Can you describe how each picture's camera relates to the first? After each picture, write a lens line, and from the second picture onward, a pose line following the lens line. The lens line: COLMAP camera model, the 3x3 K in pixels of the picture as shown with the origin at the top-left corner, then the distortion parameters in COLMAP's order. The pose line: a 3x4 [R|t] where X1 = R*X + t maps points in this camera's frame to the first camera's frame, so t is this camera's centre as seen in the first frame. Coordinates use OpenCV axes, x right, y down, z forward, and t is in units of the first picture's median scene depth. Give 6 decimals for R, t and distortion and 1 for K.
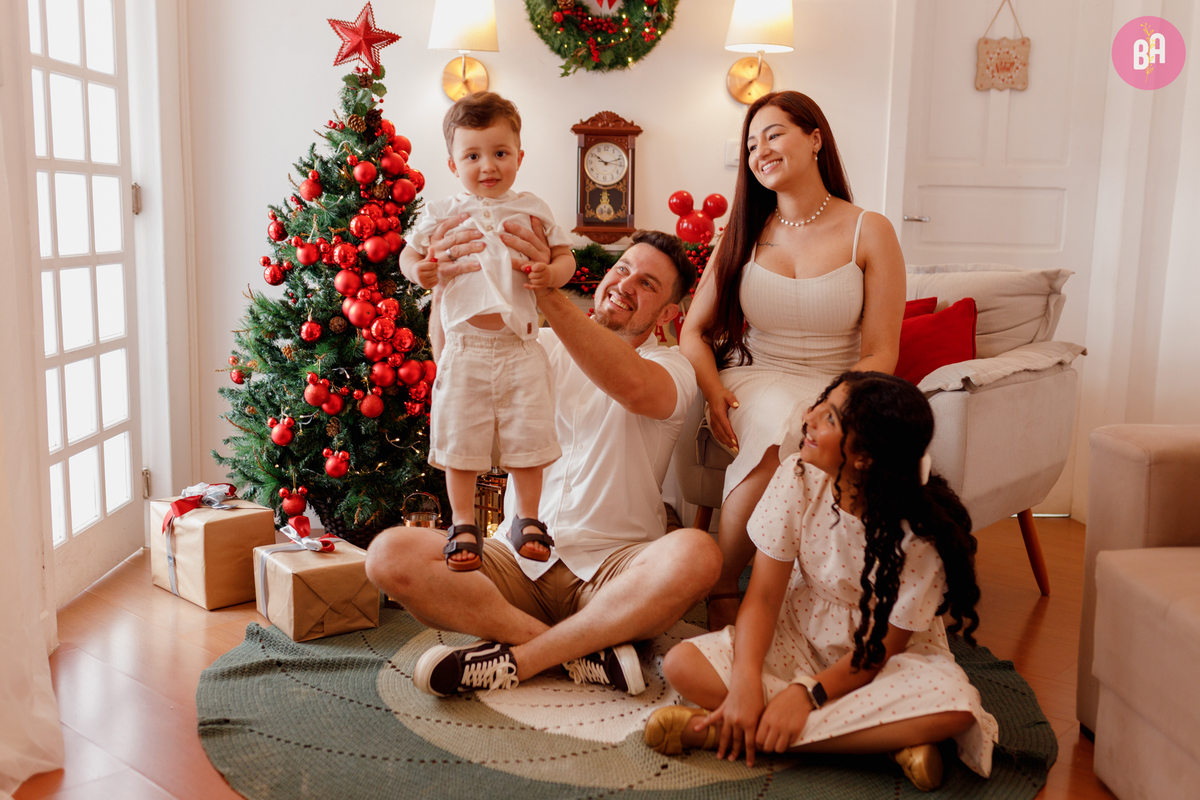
lens RADIAL K [[1208.5, 0, 600.0], [0, 1208.5, 400.0], [0, 0, 1]] dist [-0.000732, -0.000071]
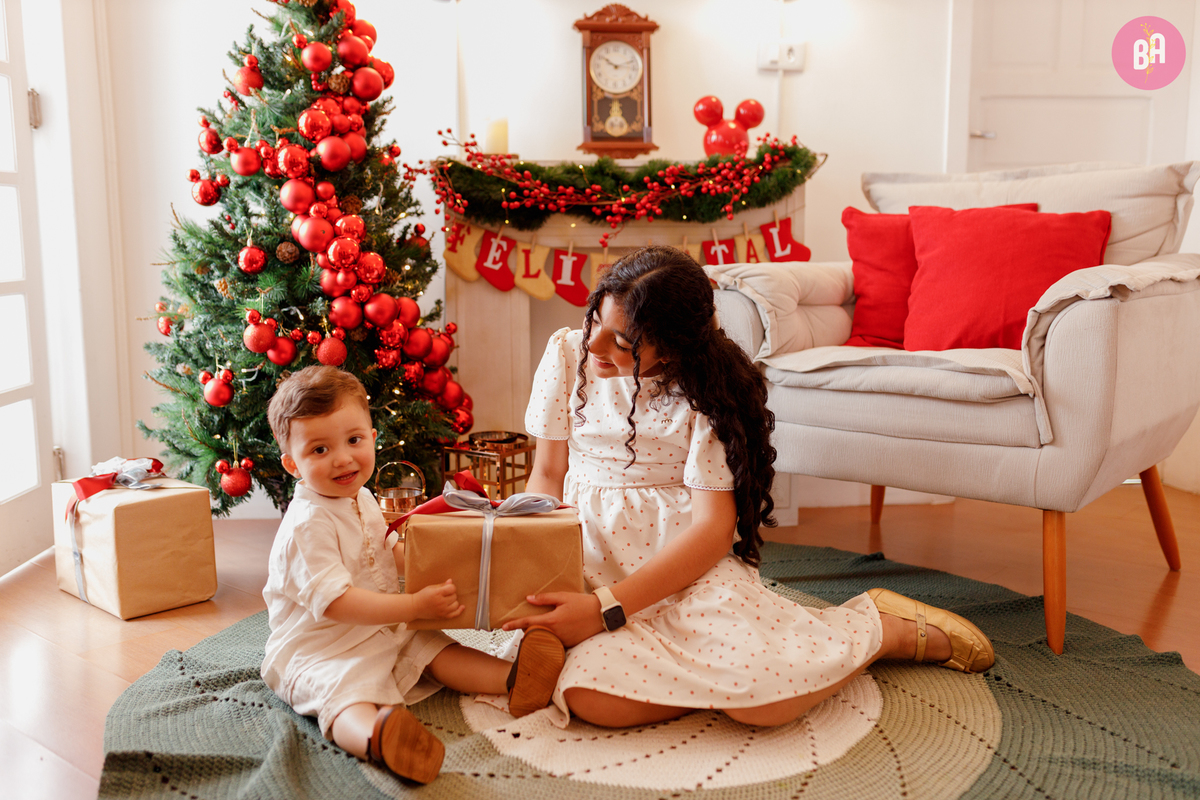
lens RADIAL K [[1183.2, 0, 624.2], [0, 1183.2, 398.4], [0, 0, 1]] dist [0.000142, -0.000432]
pose [[0.999298, -0.025381, 0.027561, -0.020870], [0.025542, 0.999658, -0.005524, 0.042667], [-0.027412, 0.006224, 0.999605, 0.222839]]
